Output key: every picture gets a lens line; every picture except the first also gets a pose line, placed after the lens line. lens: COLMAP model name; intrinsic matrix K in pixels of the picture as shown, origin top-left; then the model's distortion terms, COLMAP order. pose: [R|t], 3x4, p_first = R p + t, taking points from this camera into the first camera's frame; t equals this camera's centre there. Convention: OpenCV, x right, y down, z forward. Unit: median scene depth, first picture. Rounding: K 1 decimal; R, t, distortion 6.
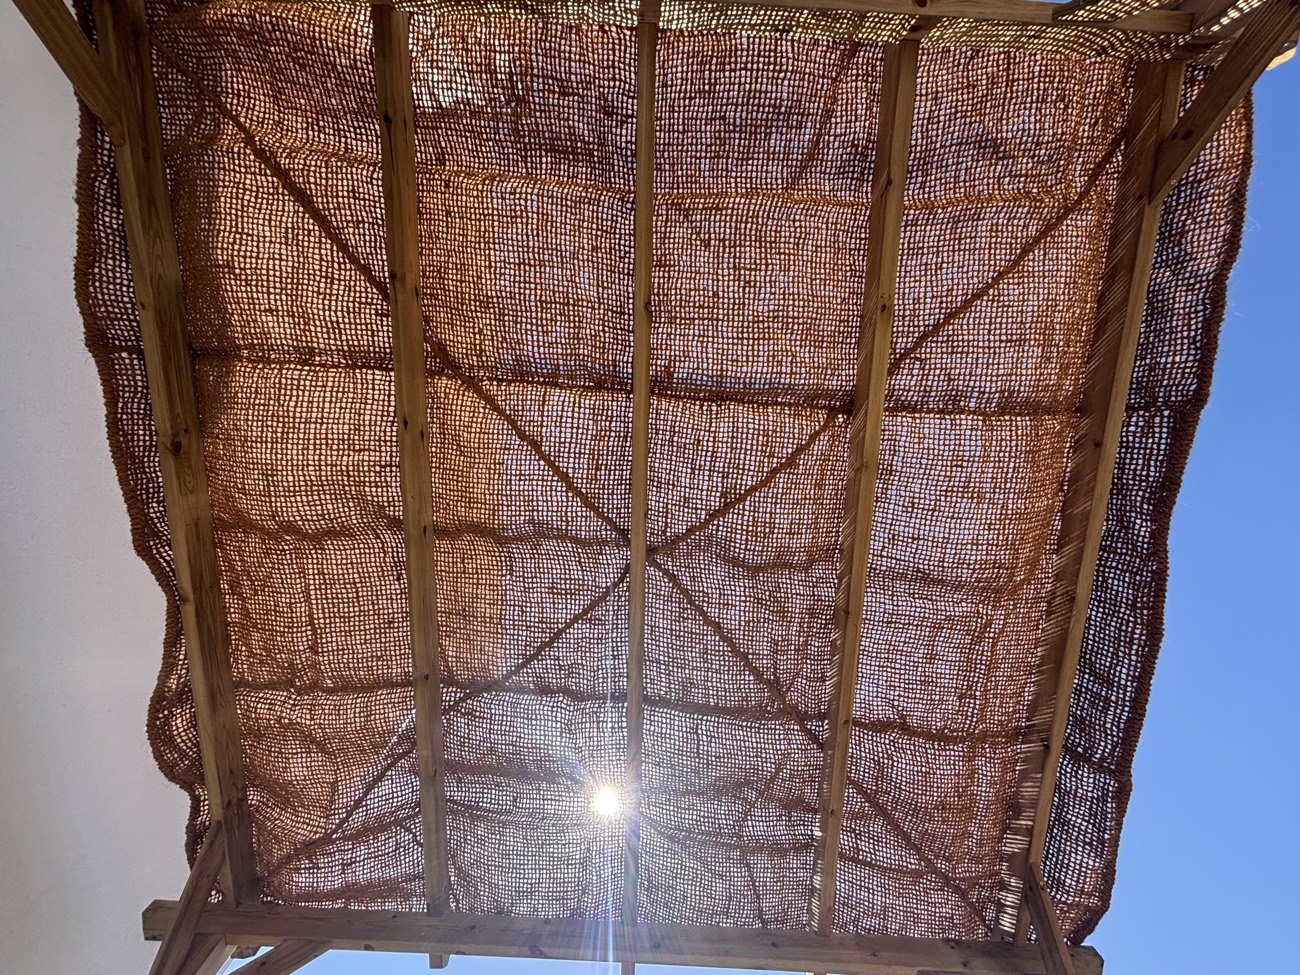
lens RADIAL K [[525.7, 0, 648.0], [0, 525.7, 493.8], [0, 0, 1]] dist [0.003604, -0.000437]
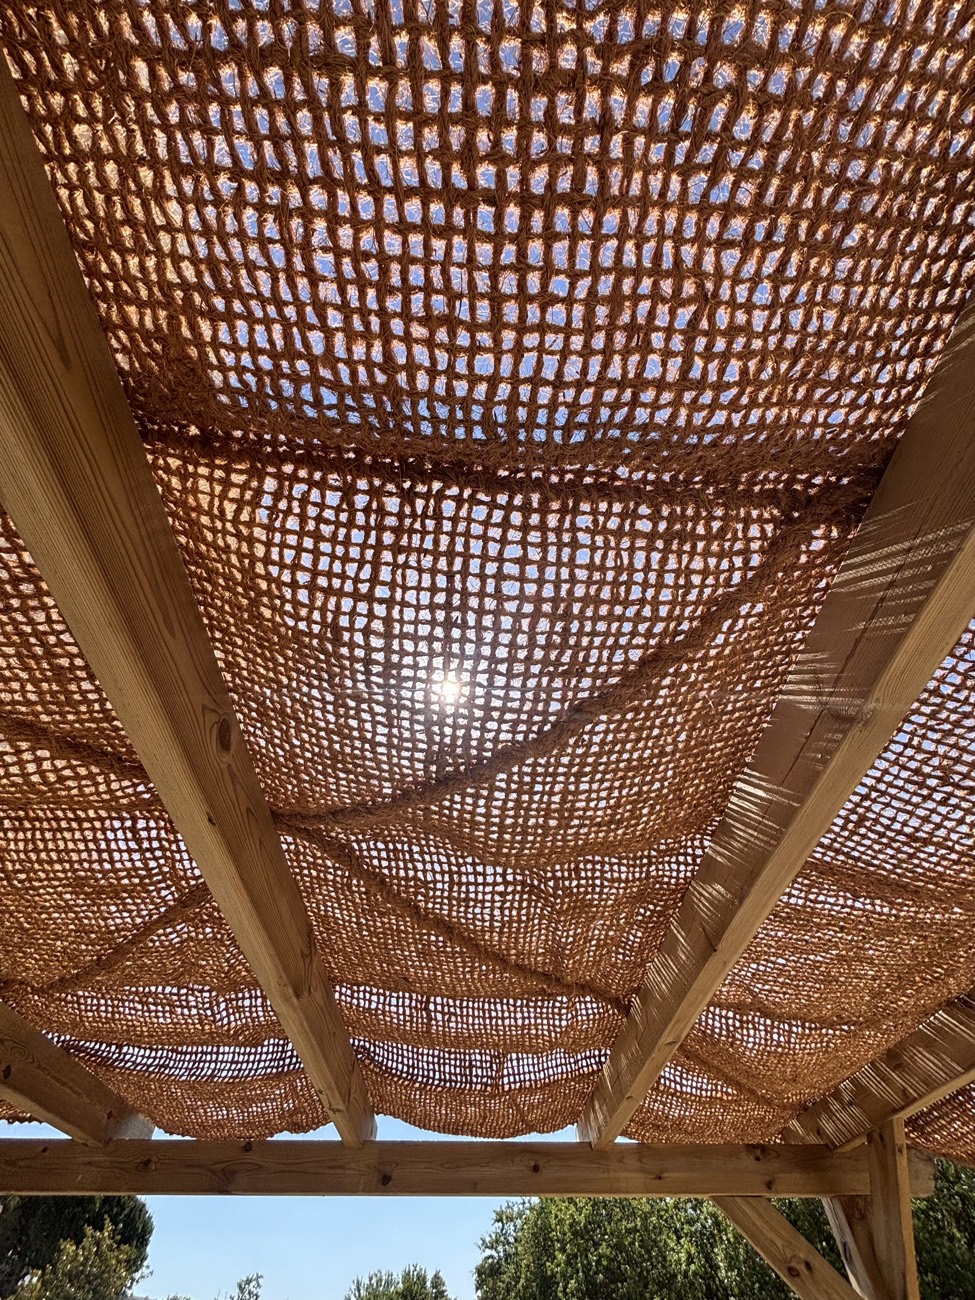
lens RADIAL K [[525.7, 0, 492.0], [0, 525.7, 650.8], [0, 0, 1]] dist [0.003604, -0.000437]
pose [[0.999542, -0.008456, 0.029053, 0.176787], [-0.005217, 0.897613, 0.440753, -0.223648], [-0.029805, -0.440703, 0.897158, 0.728967]]
